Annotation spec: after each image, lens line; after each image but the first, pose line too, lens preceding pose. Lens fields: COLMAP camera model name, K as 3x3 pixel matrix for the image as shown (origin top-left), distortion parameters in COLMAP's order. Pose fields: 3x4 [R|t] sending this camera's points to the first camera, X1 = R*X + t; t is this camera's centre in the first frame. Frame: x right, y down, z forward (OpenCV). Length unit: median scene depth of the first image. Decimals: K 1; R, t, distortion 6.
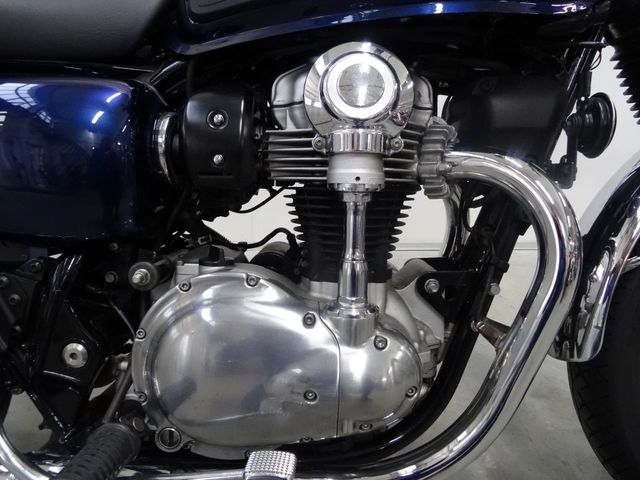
lens RADIAL K [[463.8, 0, 320.0], [0, 463.8, 240.0], [0, 0, 1]] dist [0.002050, -0.010668]
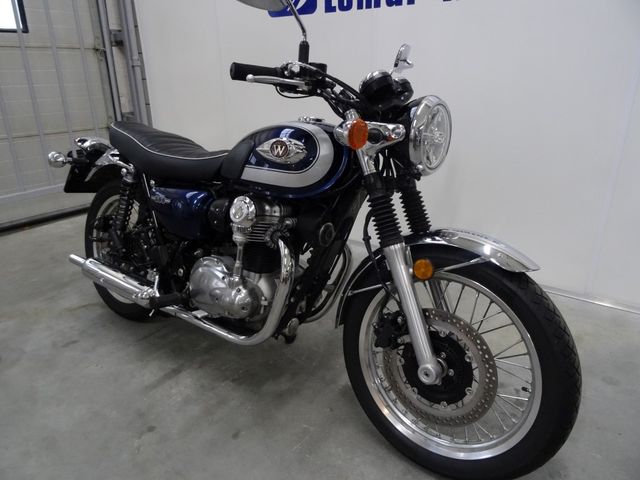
lens RADIAL K [[463.8, 0, 320.0], [0, 463.8, 240.0], [0, 0, 1]] dist [0.002050, -0.010668]
pose [[0.826646, 0.204625, -0.524200, 1.969527], [-0.184146, 0.978620, 0.091619, -0.458911], [0.531740, 0.020793, 0.846653, -1.259791]]
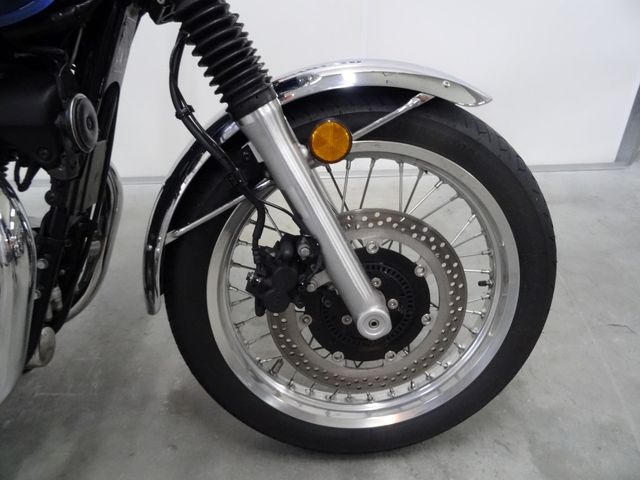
lens RADIAL K [[463.8, 0, 320.0], [0, 463.8, 240.0], [0, 0, 1]] dist [0.002050, -0.010668]
pose [[0.992032, -0.043902, 0.118087, 1.037550], [0.021022, 0.981861, 0.188435, -0.175909], [-0.124218, -0.184451, 0.974960, -0.233010]]
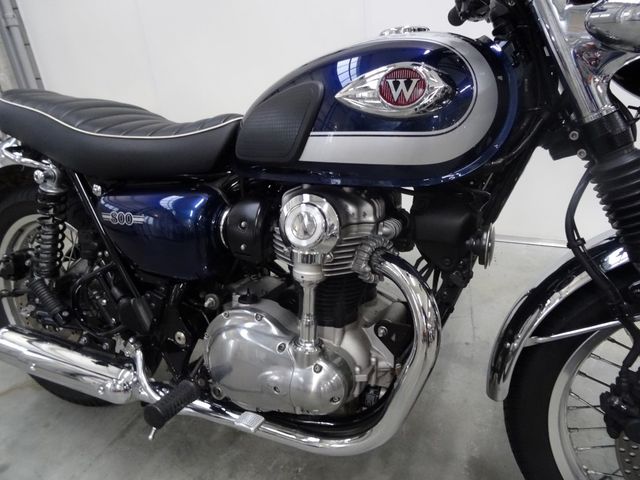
lens RADIAL K [[463.8, 0, 320.0], [0, 463.8, 240.0], [0, 0, 1]] dist [0.002050, -0.010668]
pose [[0.923445, 0.100540, -0.370327, 0.654058], [-0.052254, 0.989024, 0.138209, -0.436616], [0.380157, -0.108277, 0.918562, -0.466878]]
